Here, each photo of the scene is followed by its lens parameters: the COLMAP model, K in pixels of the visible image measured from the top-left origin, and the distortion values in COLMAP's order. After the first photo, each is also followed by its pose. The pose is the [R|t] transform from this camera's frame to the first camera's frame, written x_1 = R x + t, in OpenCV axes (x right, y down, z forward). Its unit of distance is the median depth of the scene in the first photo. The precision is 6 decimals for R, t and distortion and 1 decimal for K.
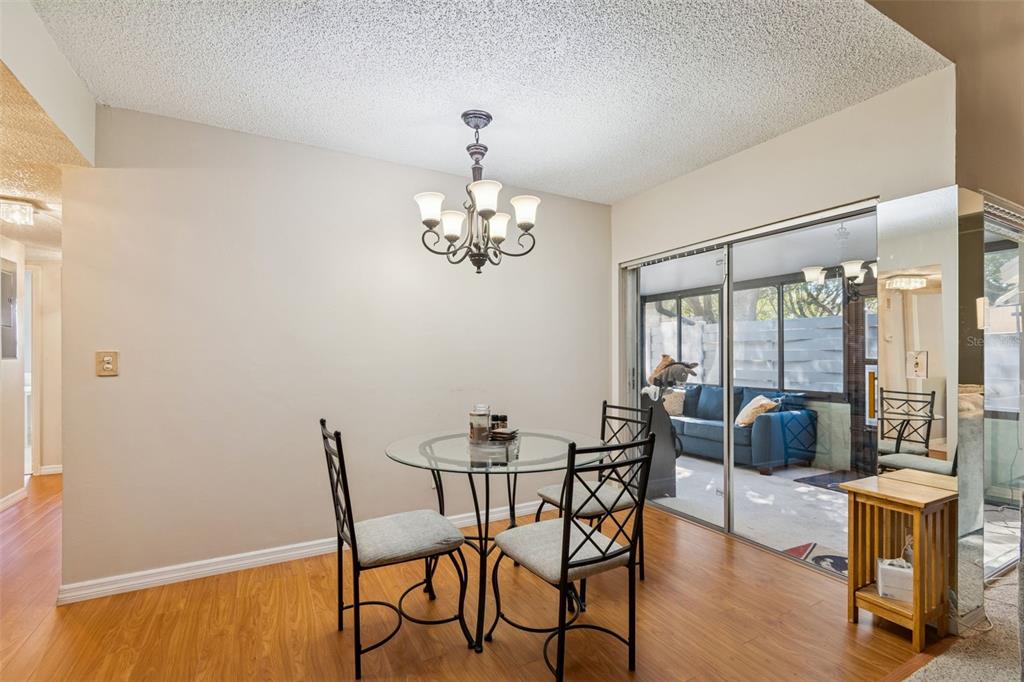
lens RADIAL K [[458.5, 0, 495.6], [0, 458.5, 356.5], [0, 0, 1]] dist [0.003266, -0.002284]
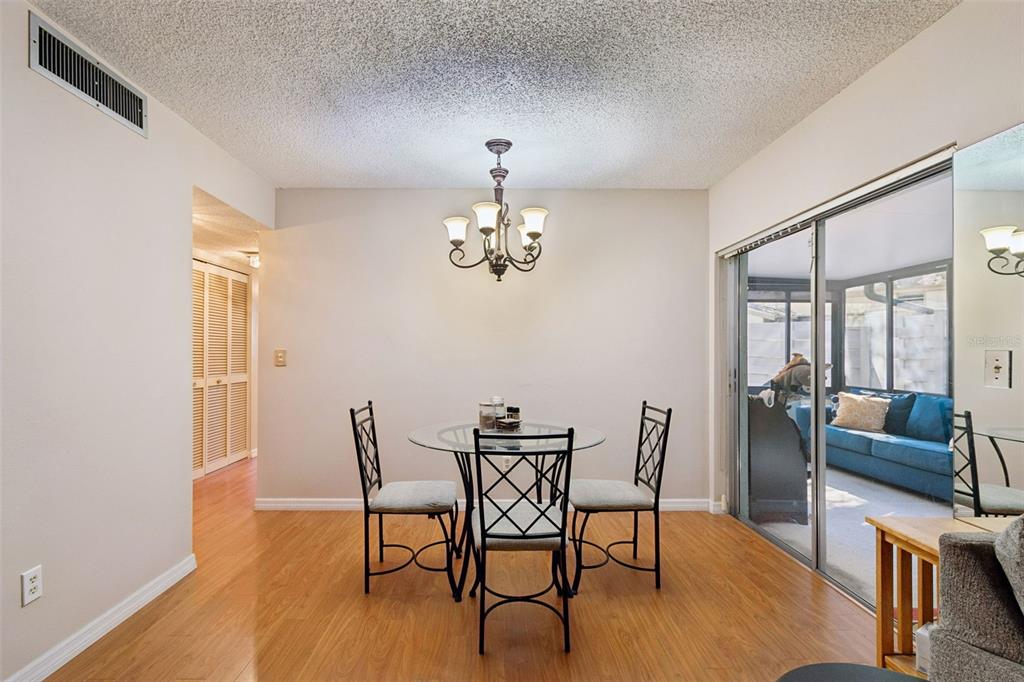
lens RADIAL K [[458.5, 0, 481.2], [0, 458.5, 353.3], [0, 0, 1]] dist [0.003266, -0.002284]
pose [[0.878352, 0.004397, -0.477994, 0.466203], [-0.004370, 0.999990, 0.001169, -0.004397], [0.477994, 0.001062, 0.878363, -0.017592]]
